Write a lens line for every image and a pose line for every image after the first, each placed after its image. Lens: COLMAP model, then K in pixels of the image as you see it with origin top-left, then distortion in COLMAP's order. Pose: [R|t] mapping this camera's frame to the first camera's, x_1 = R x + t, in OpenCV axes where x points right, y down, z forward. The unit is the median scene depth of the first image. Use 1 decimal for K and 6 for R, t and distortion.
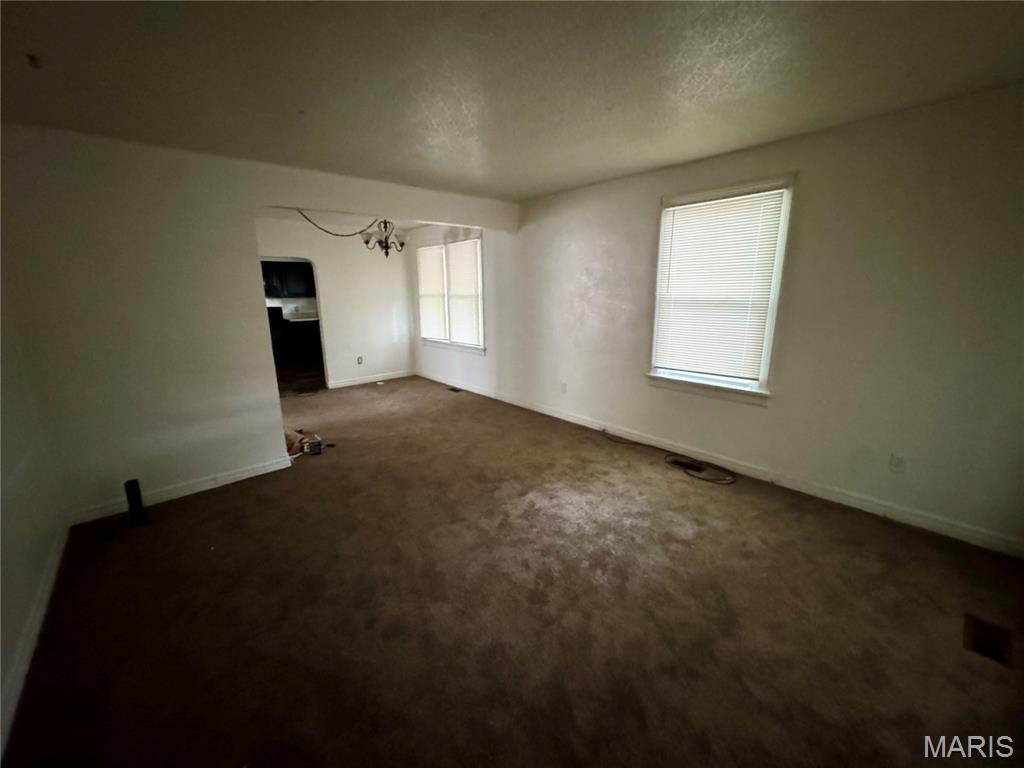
lens RADIAL K [[410.1, 0, 510.3], [0, 410.1, 385.1], [0, 0, 1]] dist [-0.002247, 0.000630]
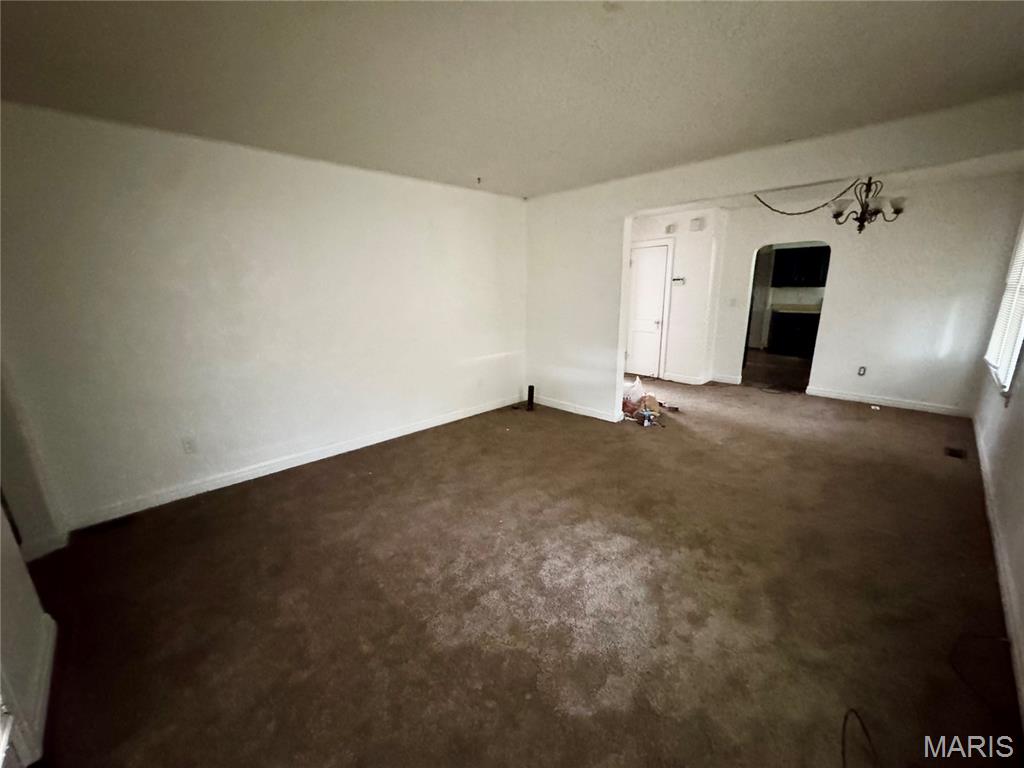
lens RADIAL K [[410.1, 0, 512.0], [0, 410.1, 384.9], [0, 0, 1]] dist [-0.002247, 0.000630]
pose [[0.046207, 0.246474, -0.968047, 0.520579], [-0.217327, 0.948350, 0.231086, -0.107939], [0.975004, 0.199705, 0.097386, 0.458983]]
